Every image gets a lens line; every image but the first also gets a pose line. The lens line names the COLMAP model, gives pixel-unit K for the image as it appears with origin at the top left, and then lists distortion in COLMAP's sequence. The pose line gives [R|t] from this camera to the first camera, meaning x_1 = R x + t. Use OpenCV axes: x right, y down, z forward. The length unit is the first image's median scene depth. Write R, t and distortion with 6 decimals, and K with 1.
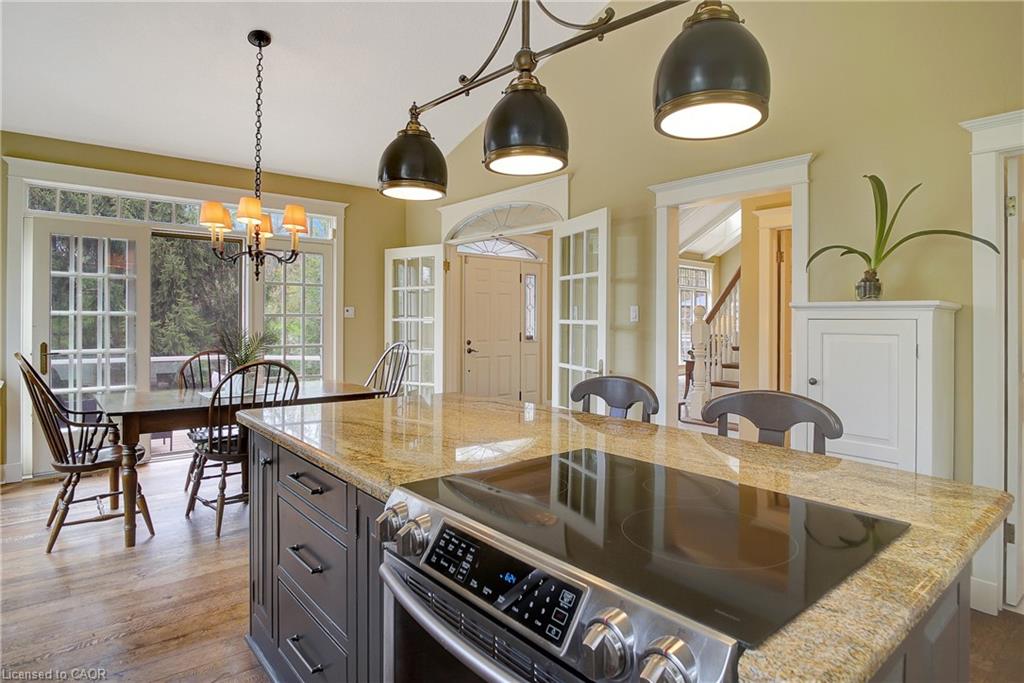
lens RADIAL K [[560.5, 0, 488.1], [0, 560.5, 311.2], [0, 0, 1]] dist [-0.003183, -0.000448]
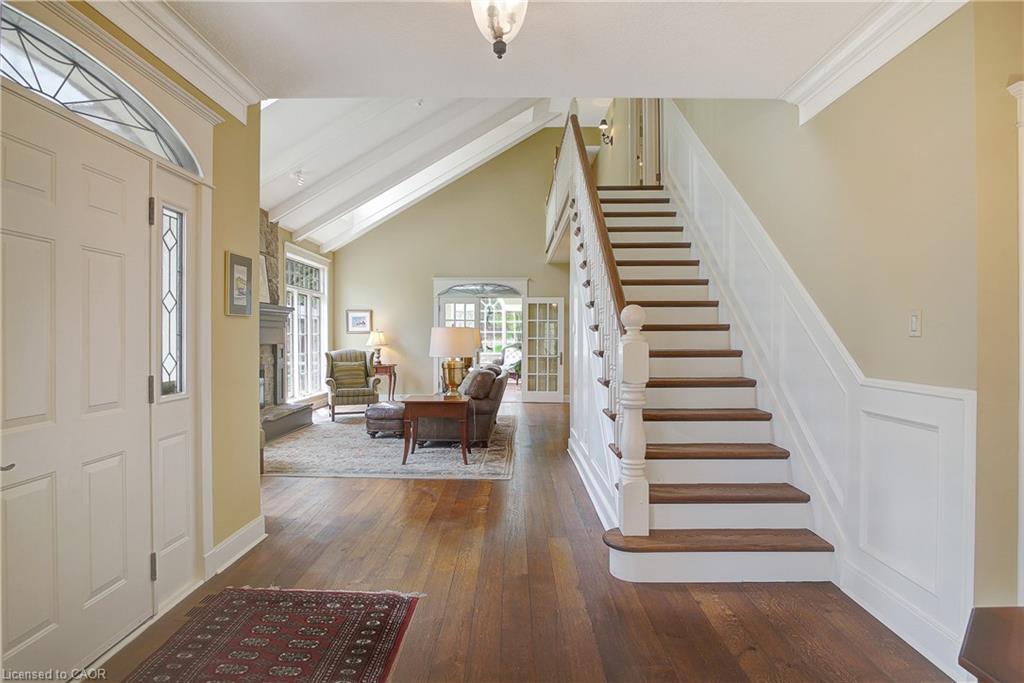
lens RADIAL K [[563.9, 0, 508.3], [0, 563.9, 334.4], [0, 0, 1]] dist [-0.029816, -0.000335]
pose [[0.633835, -0.004728, 0.773454, -0.102584], [-0.005142, 0.999933, 0.010326, 0.015112], [-0.773451, -0.010522, 0.633768, 1.025960]]
